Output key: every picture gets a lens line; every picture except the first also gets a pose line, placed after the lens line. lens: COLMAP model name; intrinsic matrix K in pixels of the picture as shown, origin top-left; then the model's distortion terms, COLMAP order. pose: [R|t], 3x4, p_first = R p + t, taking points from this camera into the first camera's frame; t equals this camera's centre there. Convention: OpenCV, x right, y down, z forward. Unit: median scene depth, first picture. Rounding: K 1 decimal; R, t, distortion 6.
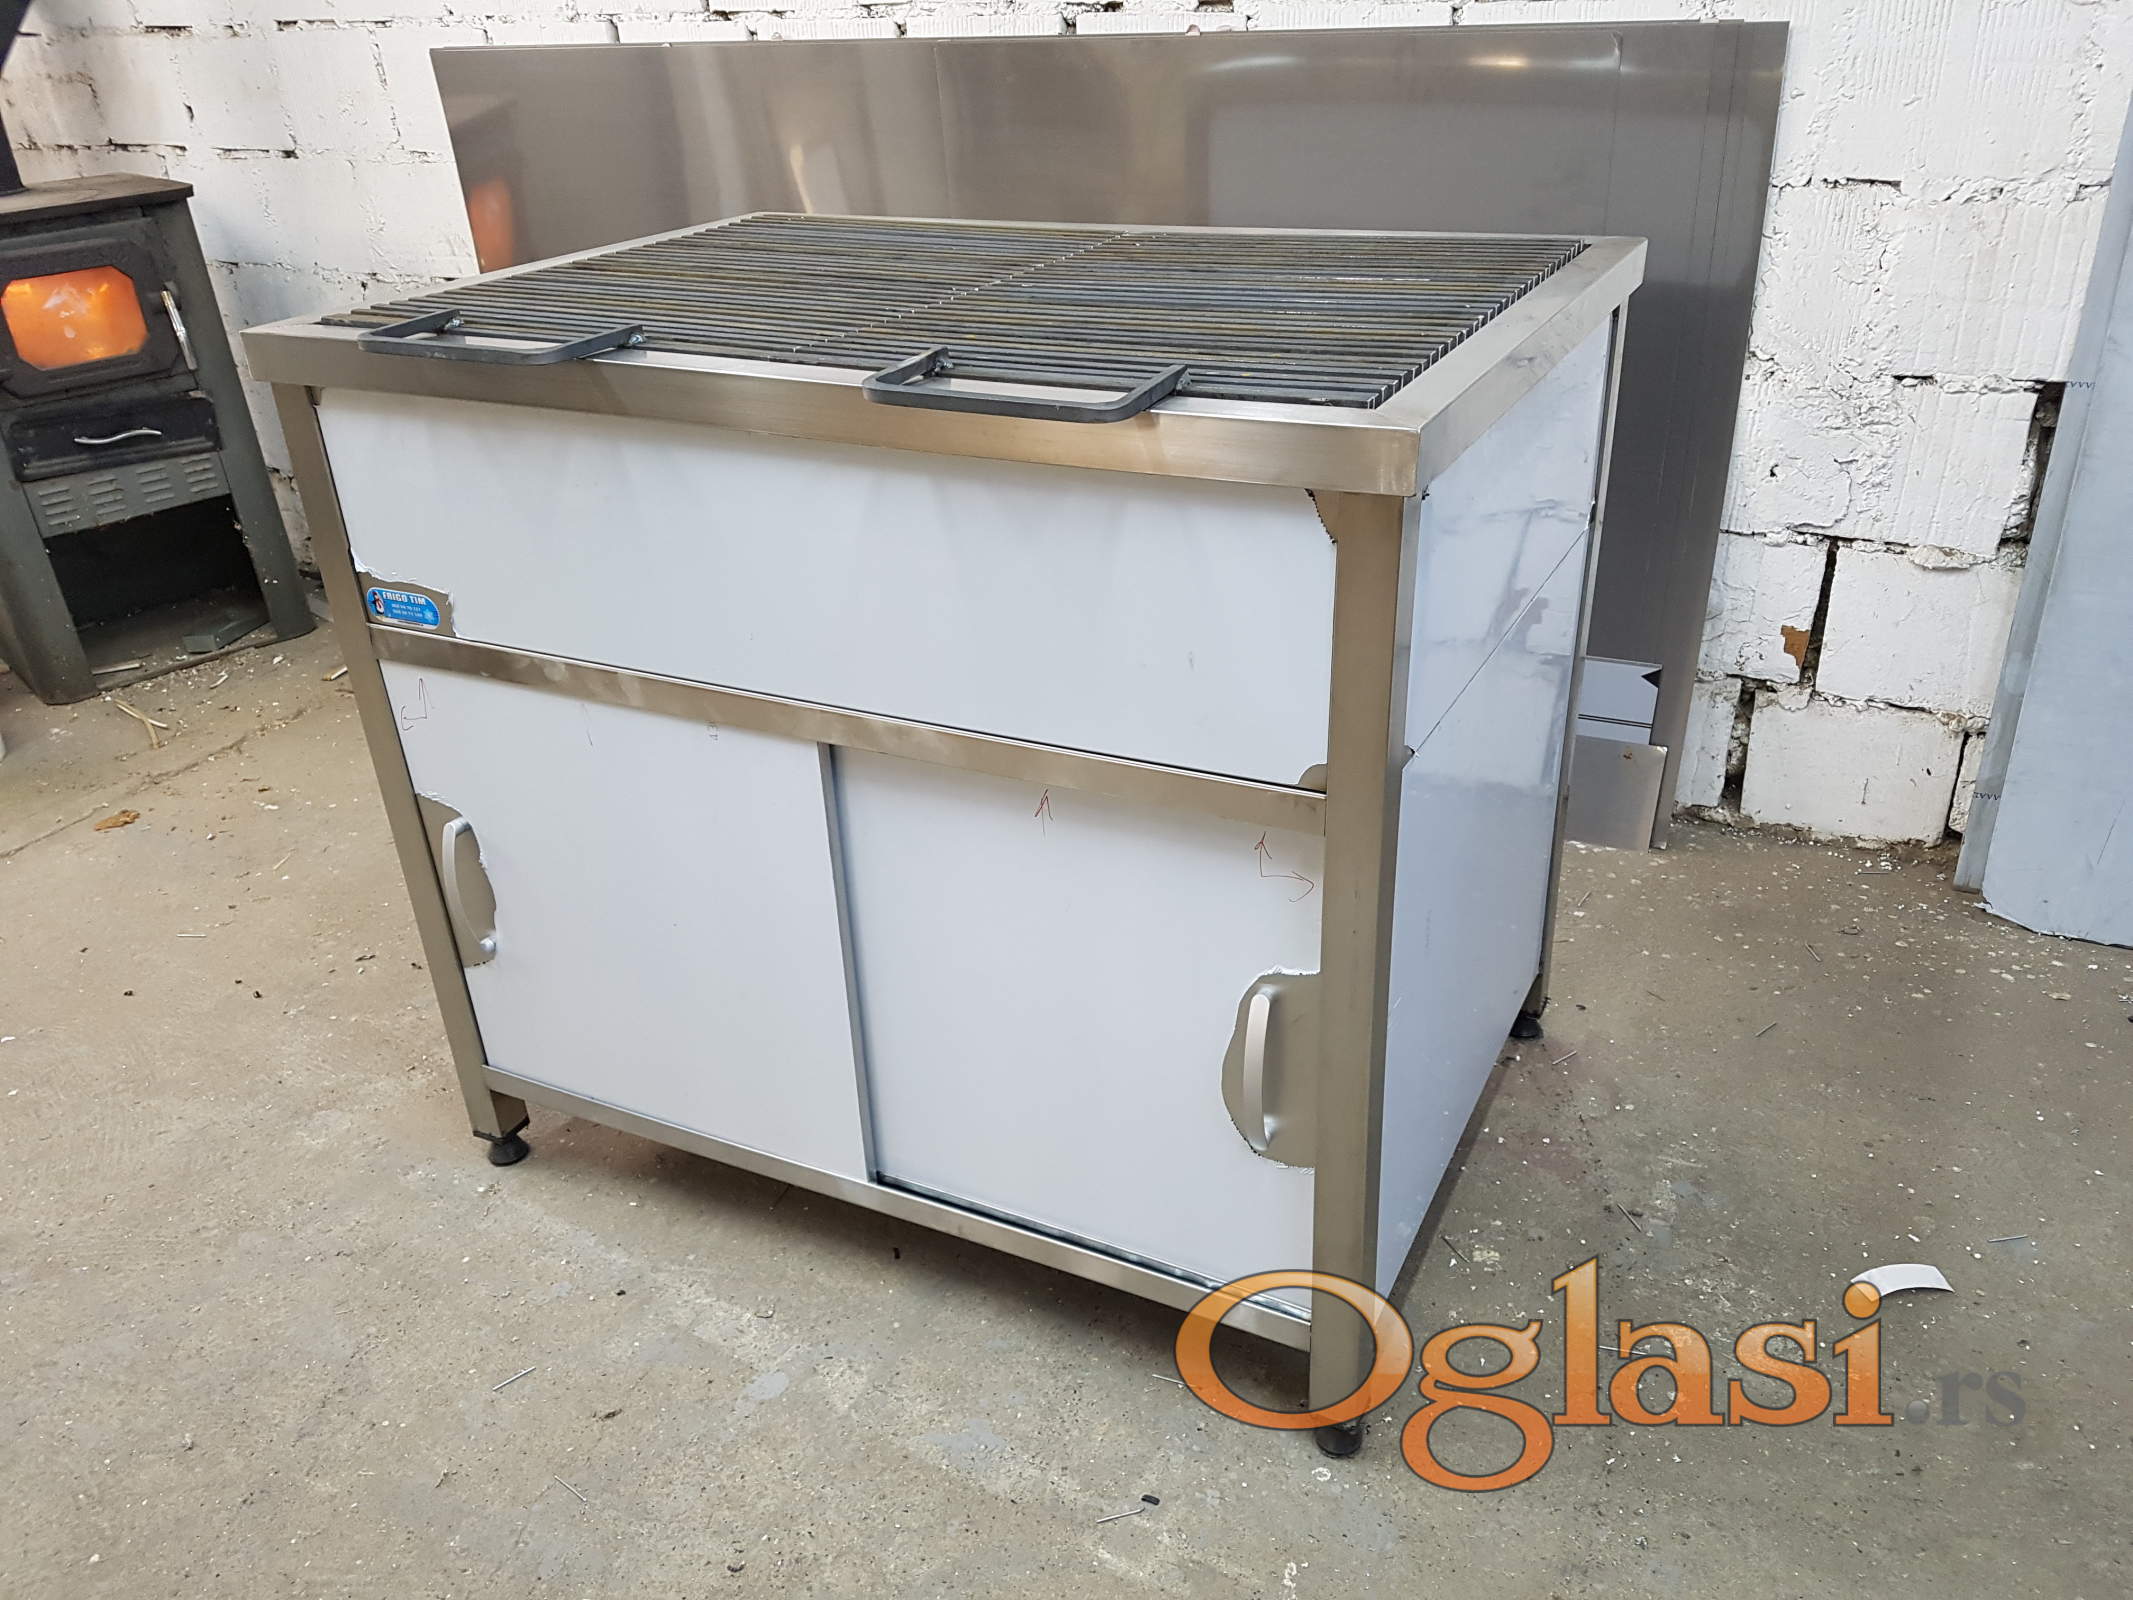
lens RADIAL K [[1702.3, 0, 1078.4], [0, 1702.3, 806.2], [0, 0, 1]] dist [0.116871, -0.149209]
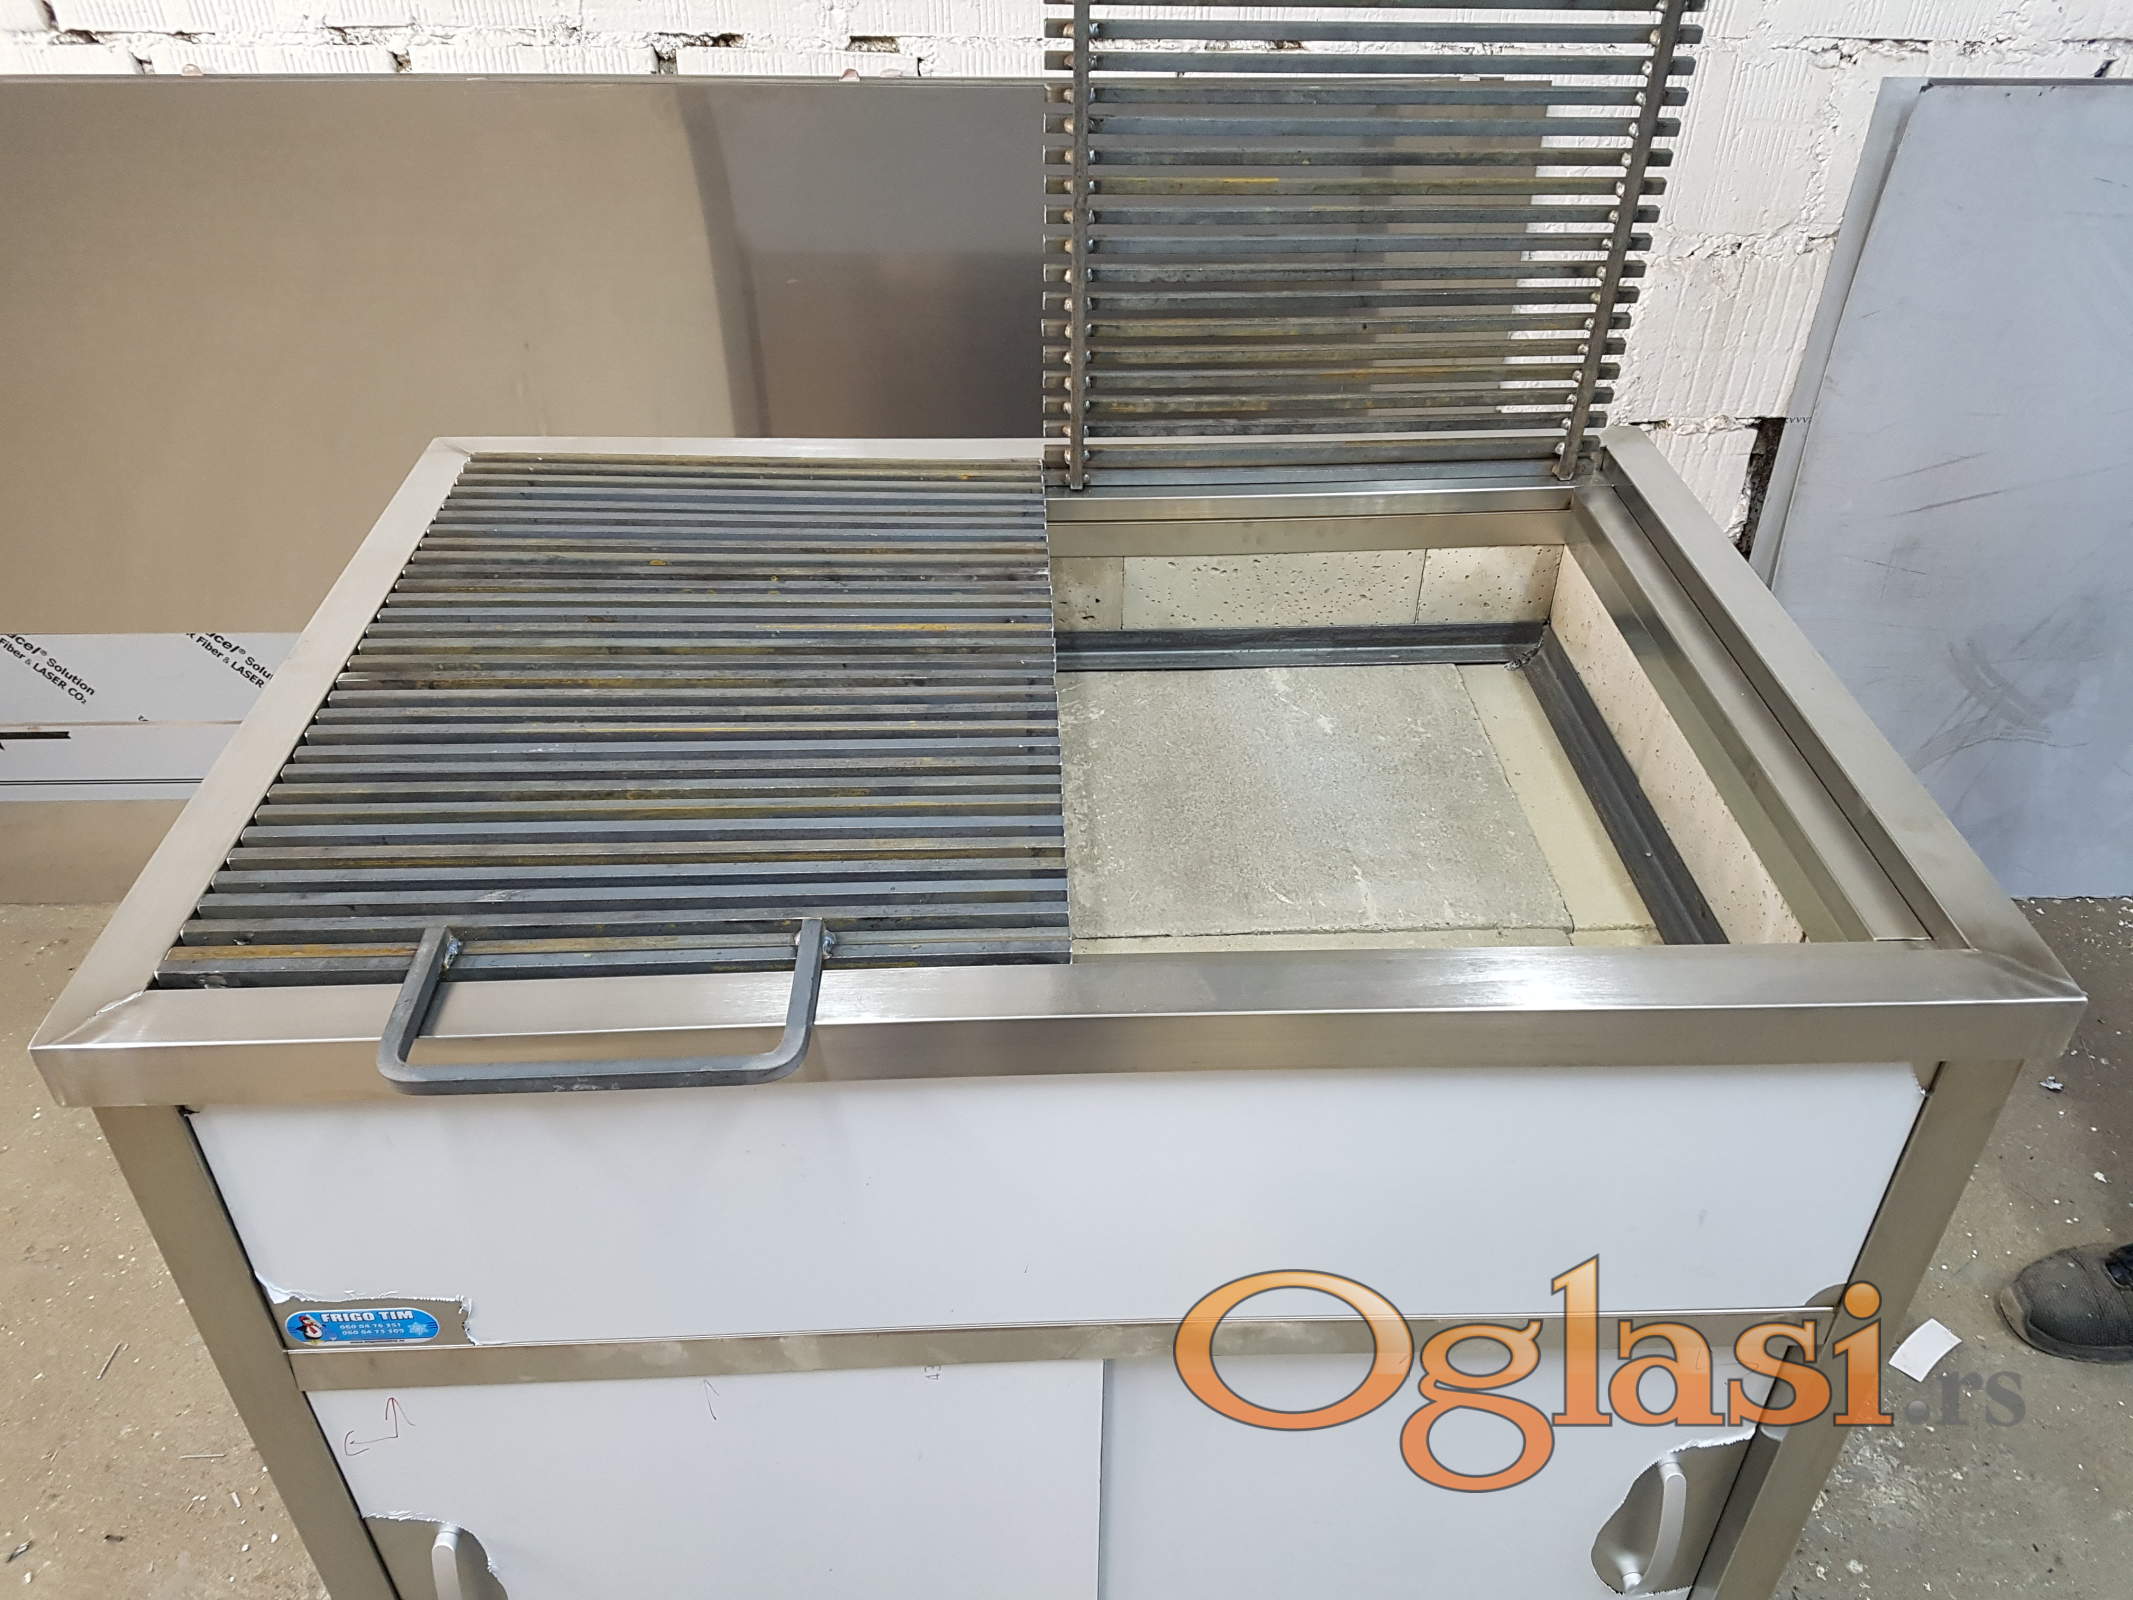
lens RADIAL K [[1710.7, 0, 1066.5], [0, 1710.7, 800.0], [0, 0, 1]] dist [0.037924, -0.035696]
pose [[0.874867, -0.245406, 0.417593, -0.346172], [0.181346, 0.965397, 0.187410, -0.342448], [-0.449135, -0.088230, 0.889097, 0.296979]]
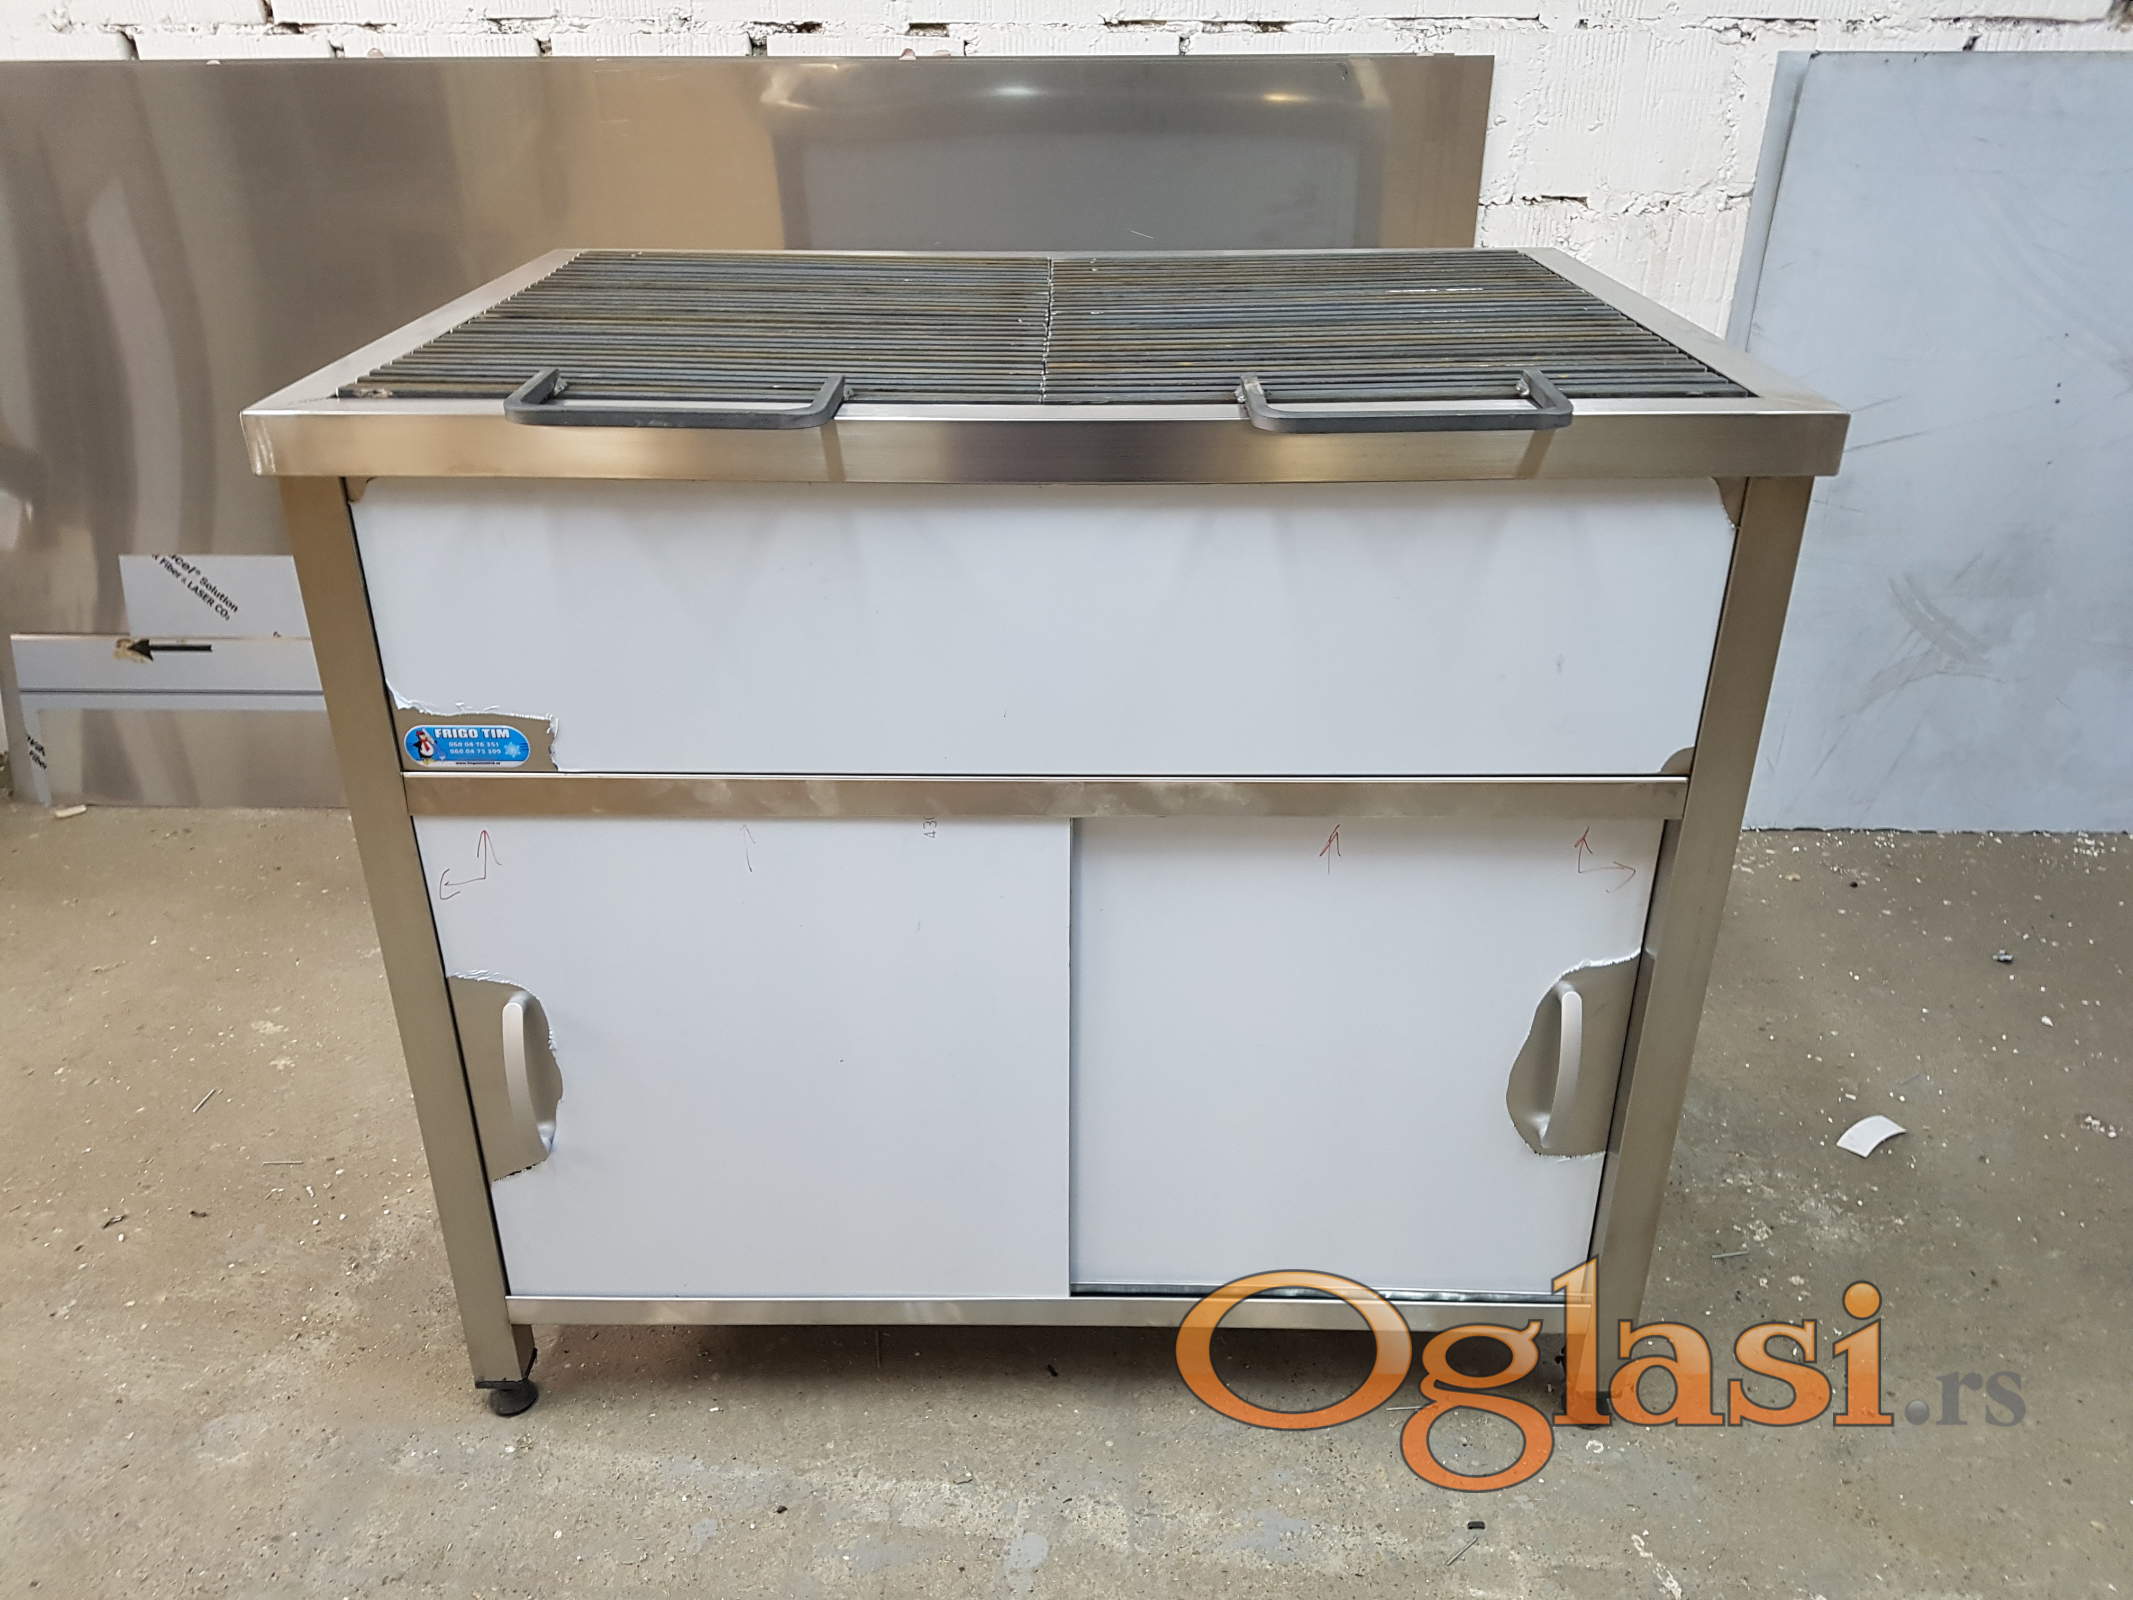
lens RADIAL K [[1713.5, 0, 1047.6], [0, 1713.5, 808.0], [0, 0, 1]] dist [0.054000, -0.056272]
pose [[0.897484, -0.160525, 0.410797, -0.436806], [0.168732, 0.985524, 0.016471, -0.049283], [-0.407494, 0.054532, 0.911578, 0.152617]]
